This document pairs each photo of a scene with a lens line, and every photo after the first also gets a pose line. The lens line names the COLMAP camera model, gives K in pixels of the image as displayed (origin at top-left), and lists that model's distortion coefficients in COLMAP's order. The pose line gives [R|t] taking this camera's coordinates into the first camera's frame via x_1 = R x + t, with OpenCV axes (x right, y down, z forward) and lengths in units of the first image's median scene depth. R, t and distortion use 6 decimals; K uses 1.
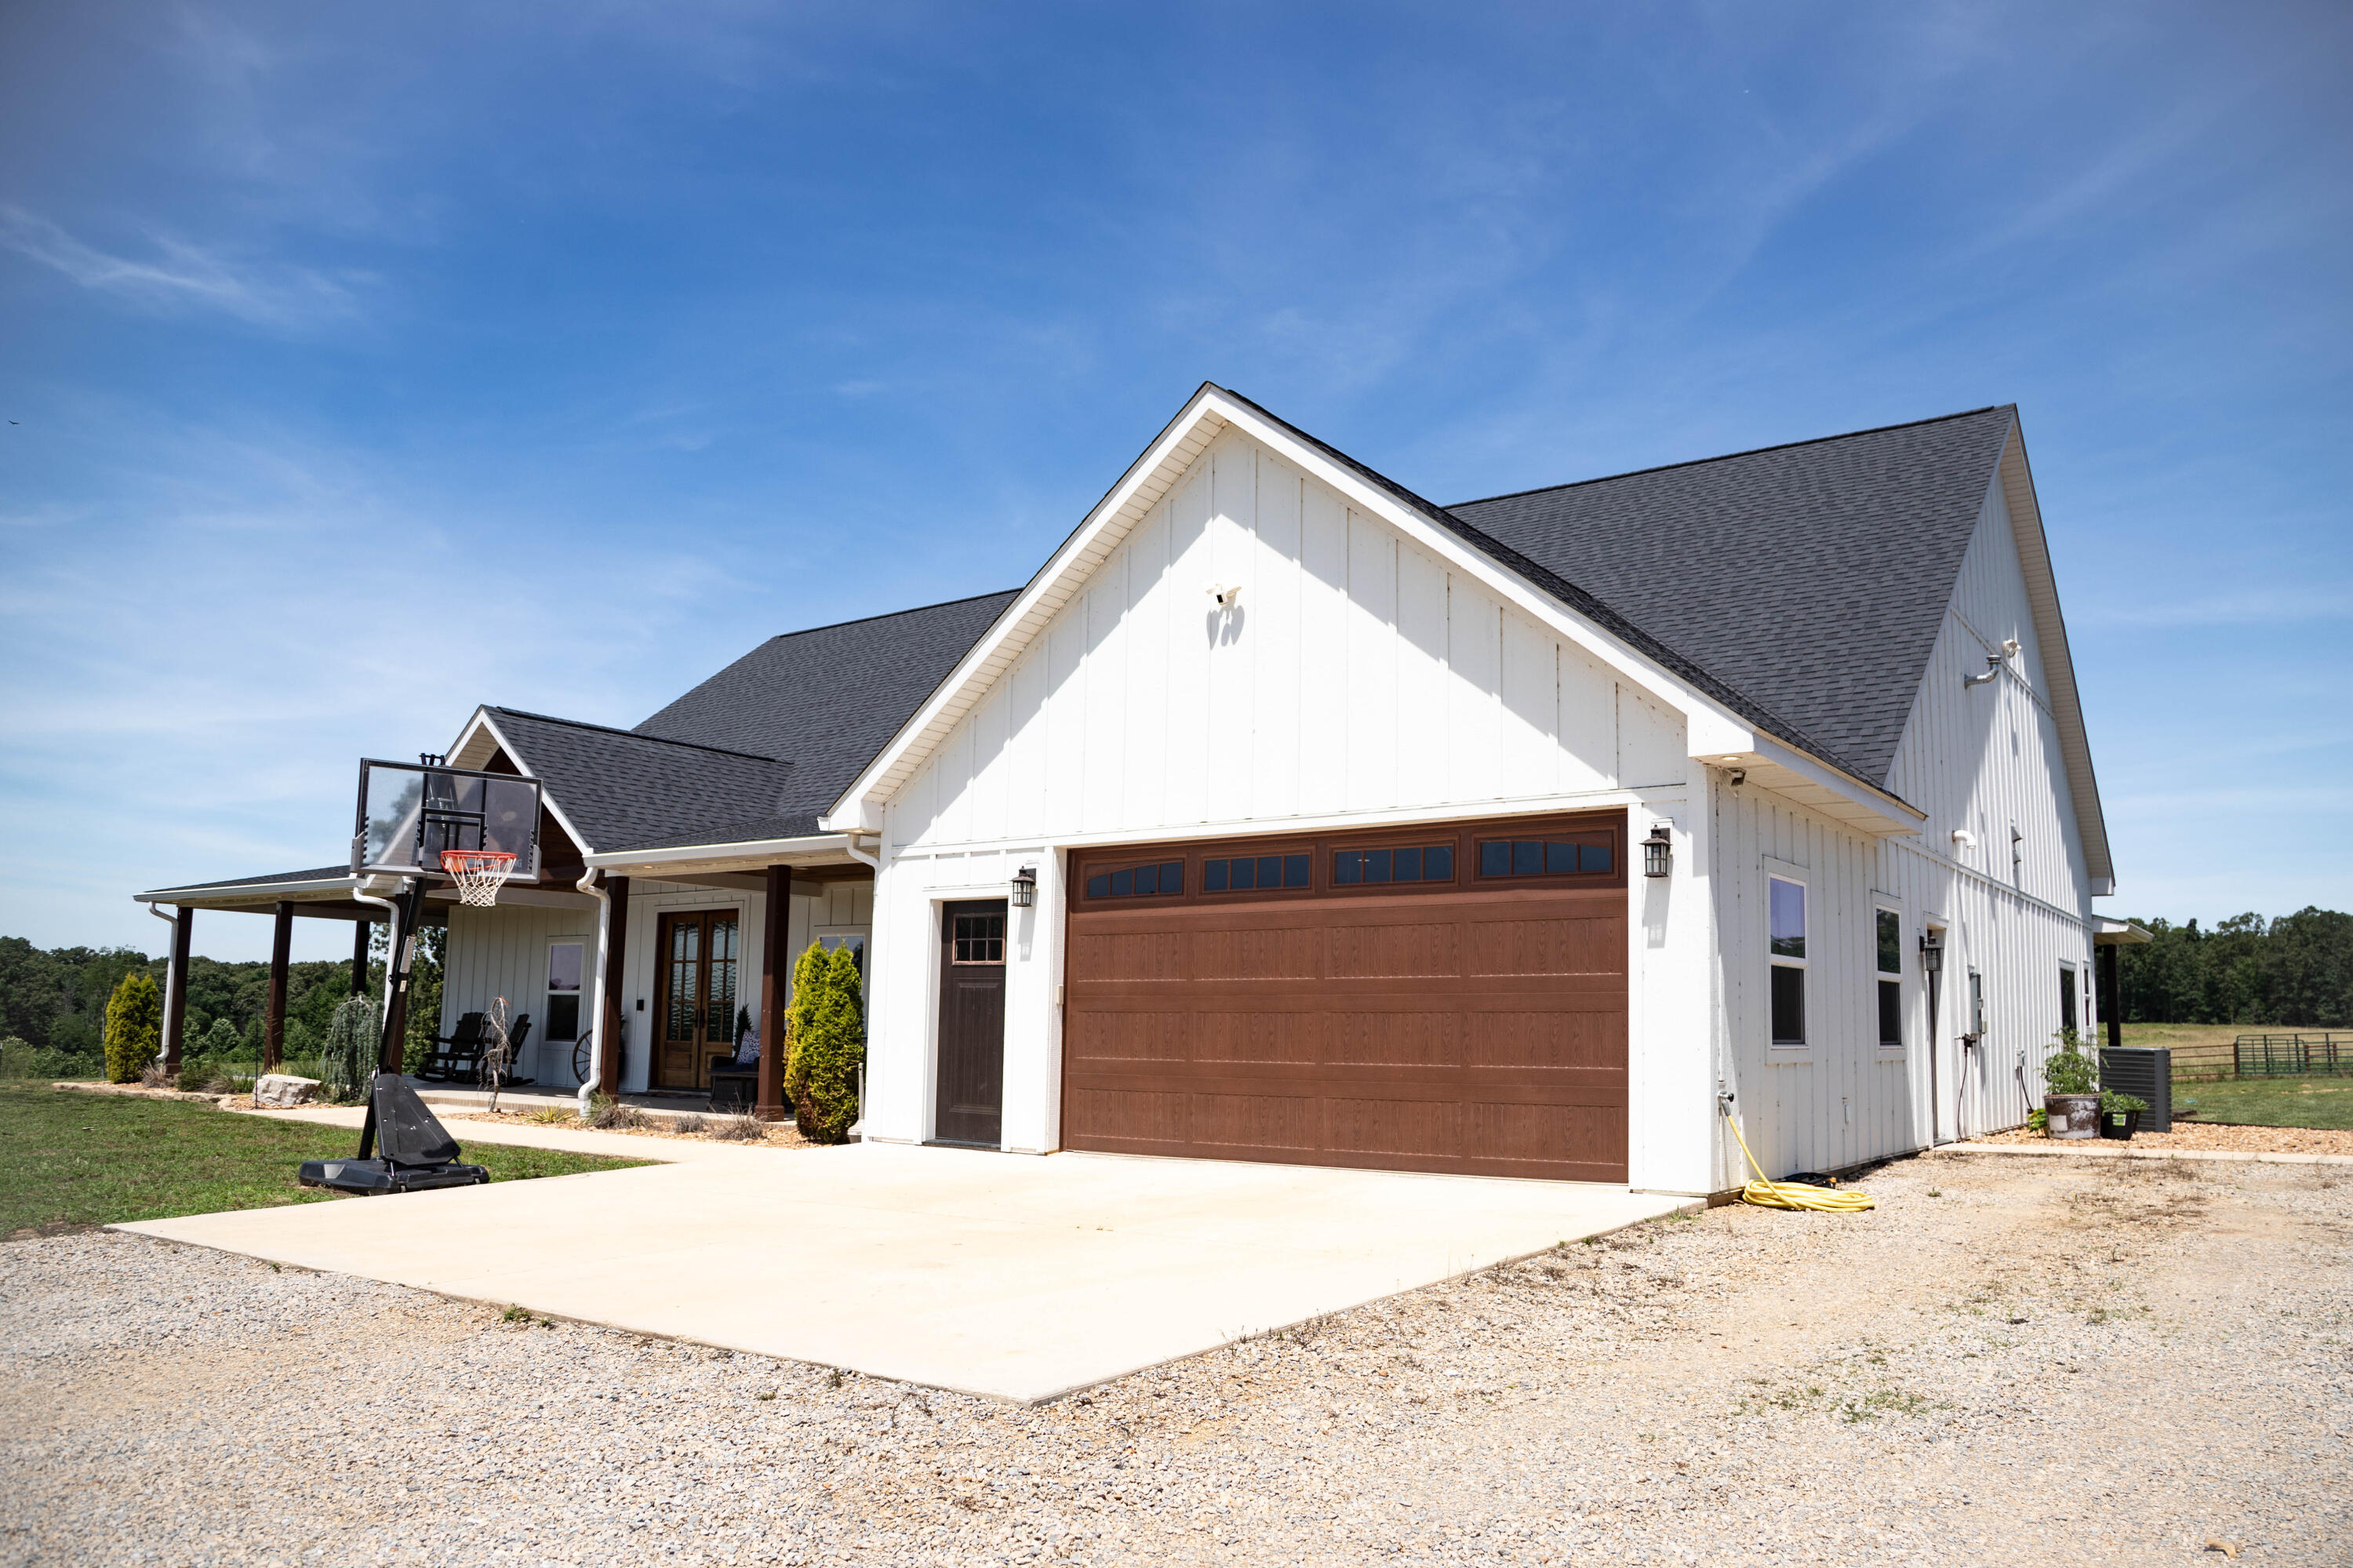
lens RADIAL K [[1682.5, 0, 1226.7], [0, 1682.5, 808.8], [0, 0, 1]] dist [-0.155732, 0.116256]
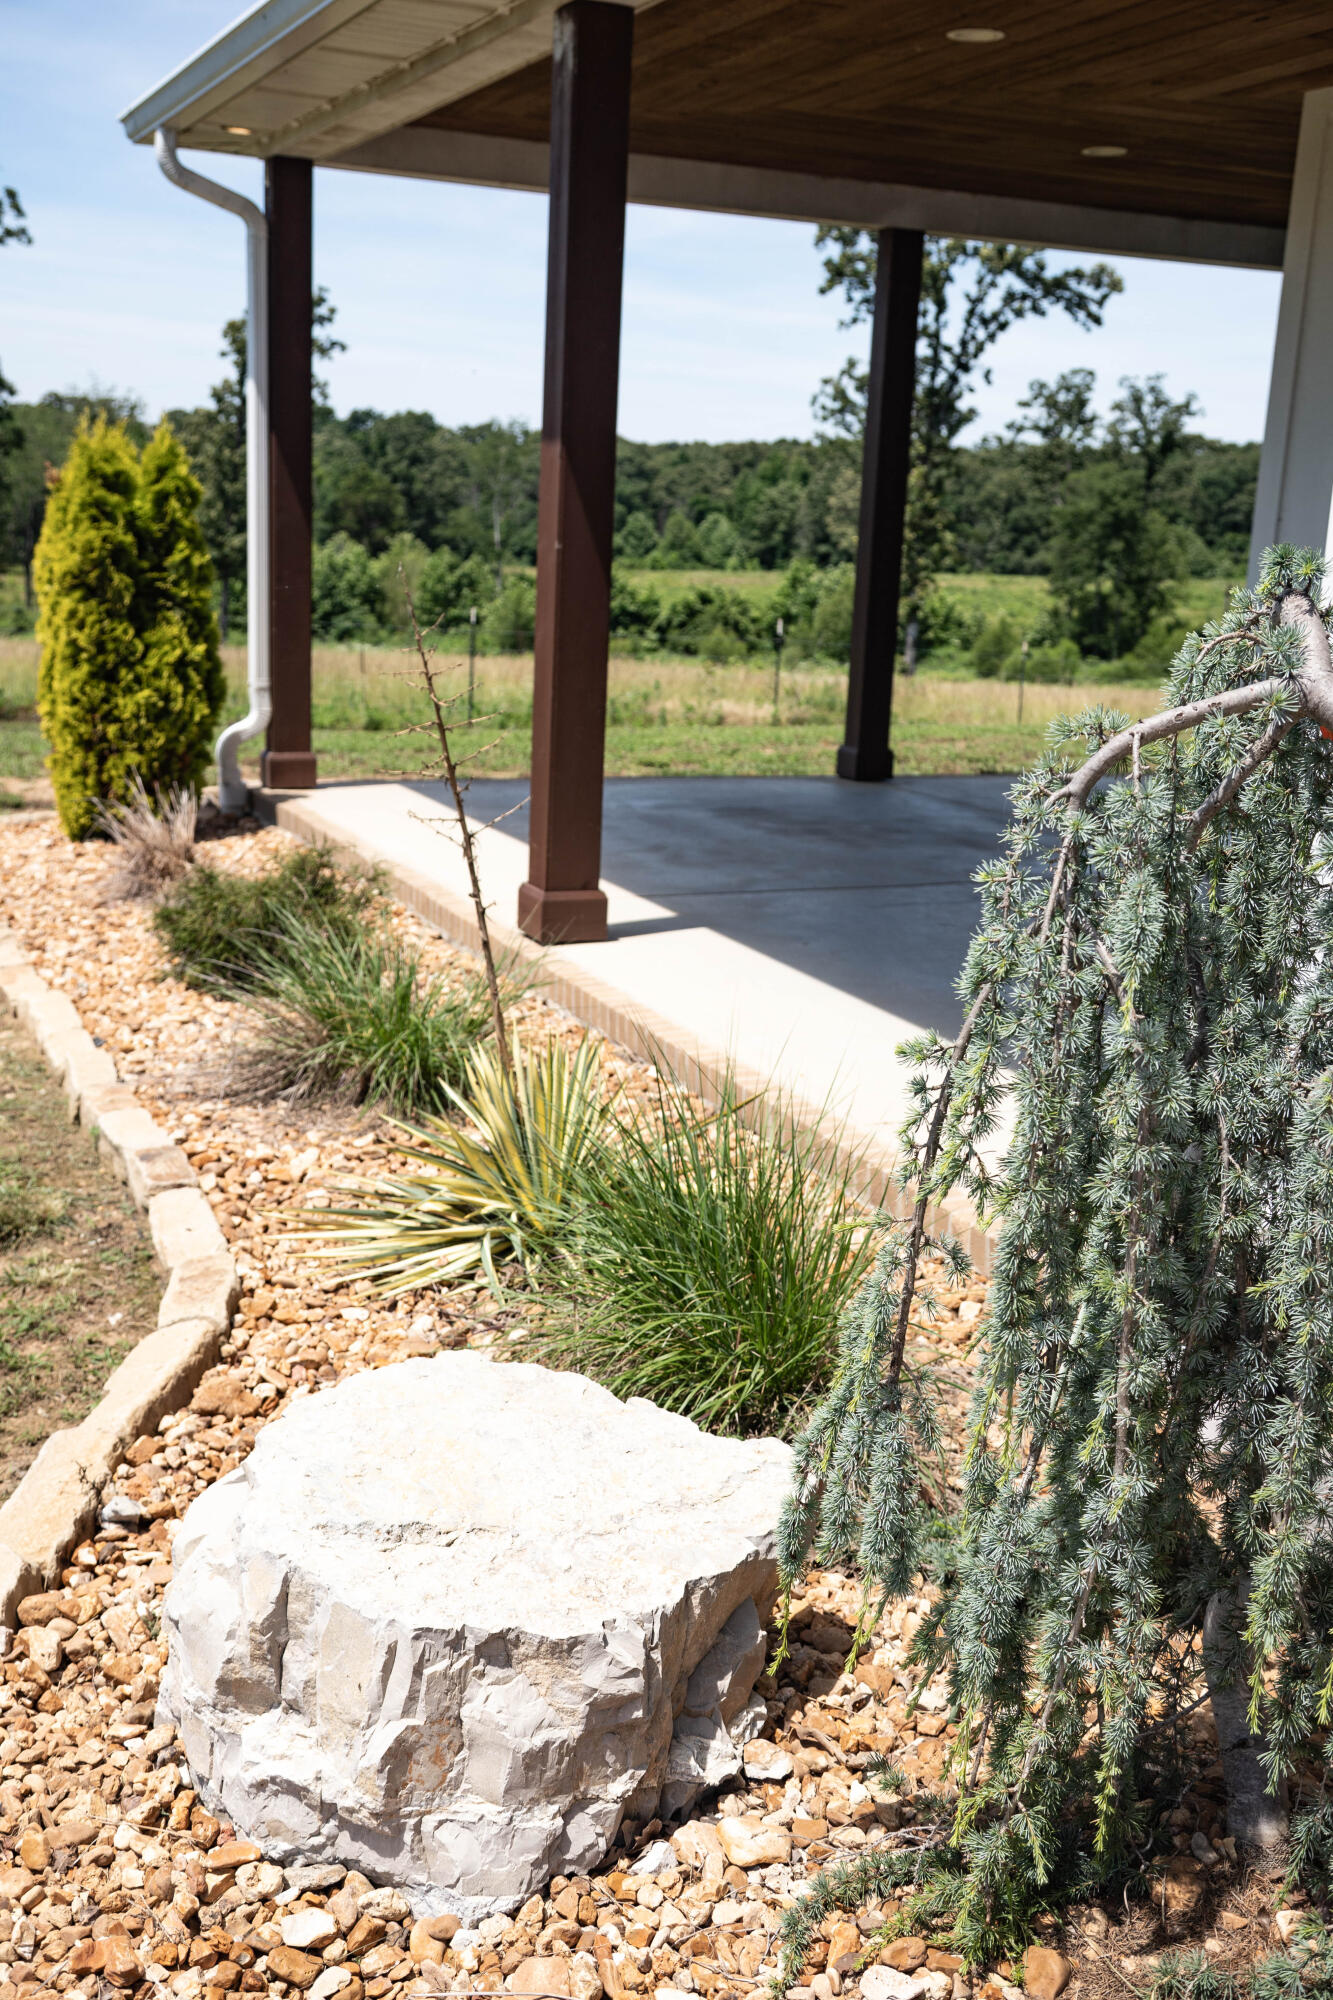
lens RADIAL K [[2063.8, 0, 666.5], [0, 2063.8, 1000.0], [0, 0, 1]] dist [0.005258, 0.010375]
pose [[0.854233, 0.144603, -0.499376, -0.409632], [0.037512, 0.940893, 0.336621, 0.079562], [0.518536, -0.306285, 0.798317, 0.726122]]
